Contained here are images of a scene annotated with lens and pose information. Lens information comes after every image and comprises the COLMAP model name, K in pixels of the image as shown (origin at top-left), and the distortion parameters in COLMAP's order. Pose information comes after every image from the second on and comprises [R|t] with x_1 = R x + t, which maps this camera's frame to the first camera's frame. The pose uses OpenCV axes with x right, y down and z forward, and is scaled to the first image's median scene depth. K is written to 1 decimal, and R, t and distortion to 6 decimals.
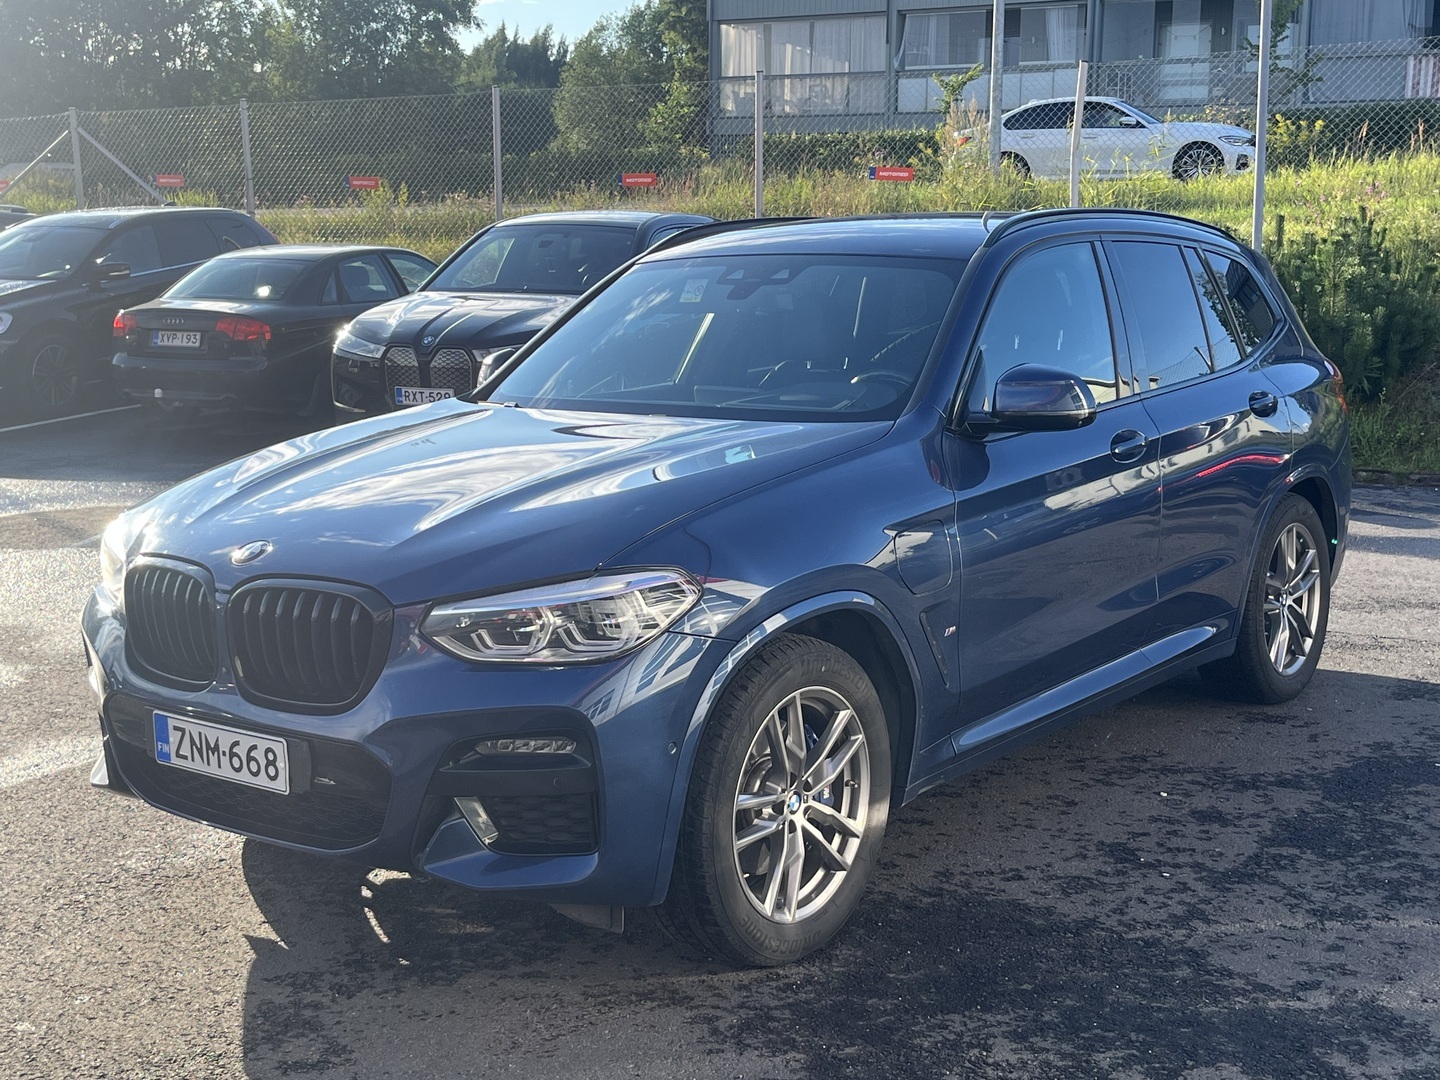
lens RADIAL K [[1760.9, 0, 714.3], [0, 1760.9, 542.9], [0, 0, 1]] dist [0.028530, 0.000000]
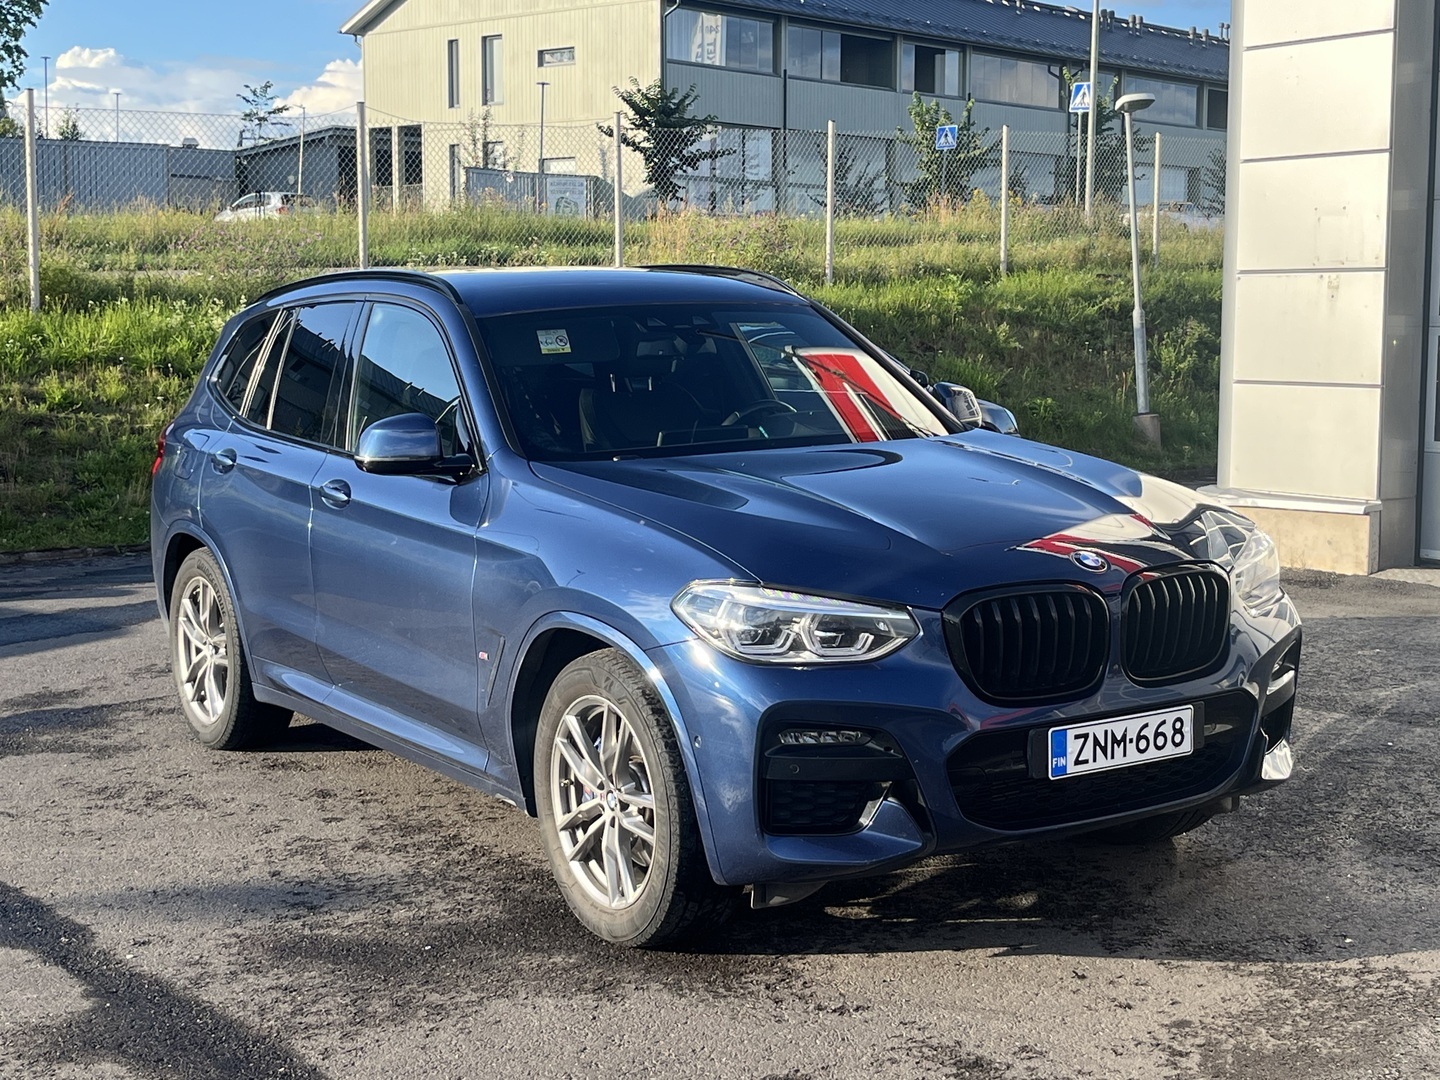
lens RADIAL K [[2014.2, 0, 721.9], [0, 2014.2, 532.3], [0, 0, 1]] dist [0.085558, 0.000000]
pose [[0.371835, -0.102010, 0.922677, -1.509272], [0.164817, 0.985407, 0.042525, -0.103321], [-0.913550, 0.136260, 0.383222, 0.726442]]
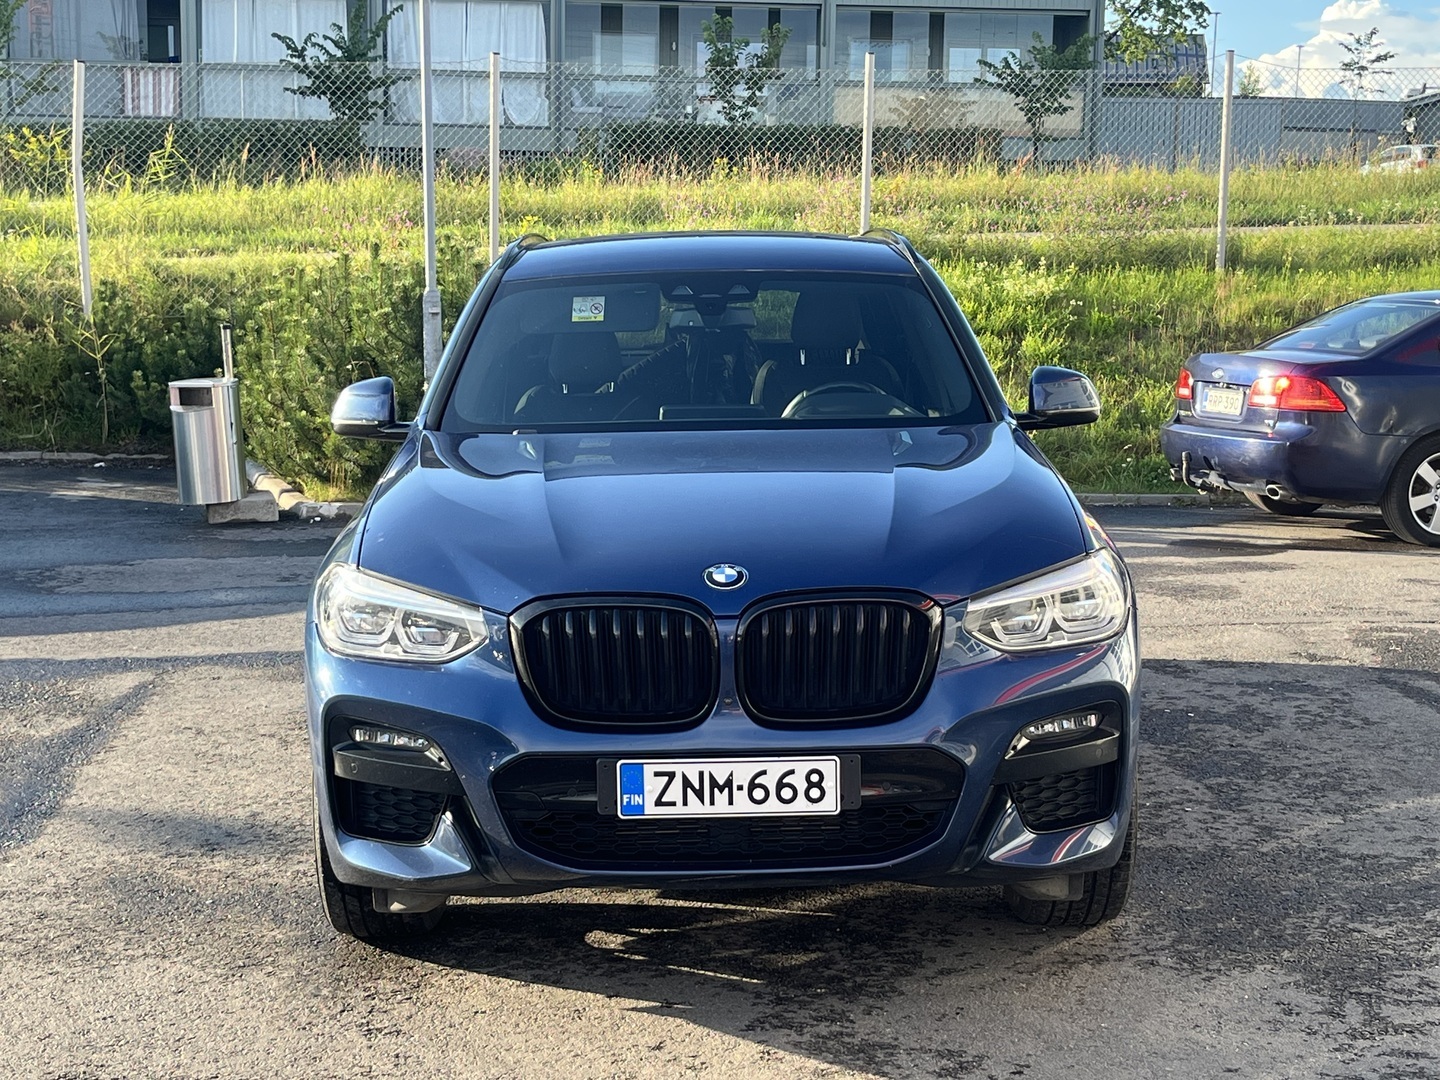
lens RADIAL K [[2082.6, 0, 718.7], [0, 2082.6, 545.5], [0, 0, 1]] dist [0.079724, 0.000000]
pose [[0.795425, -0.075853, 0.601286, -0.938144], [0.101075, 0.994845, -0.008209, -0.001357], [-0.597564, 0.067305, 0.798991, 0.108453]]
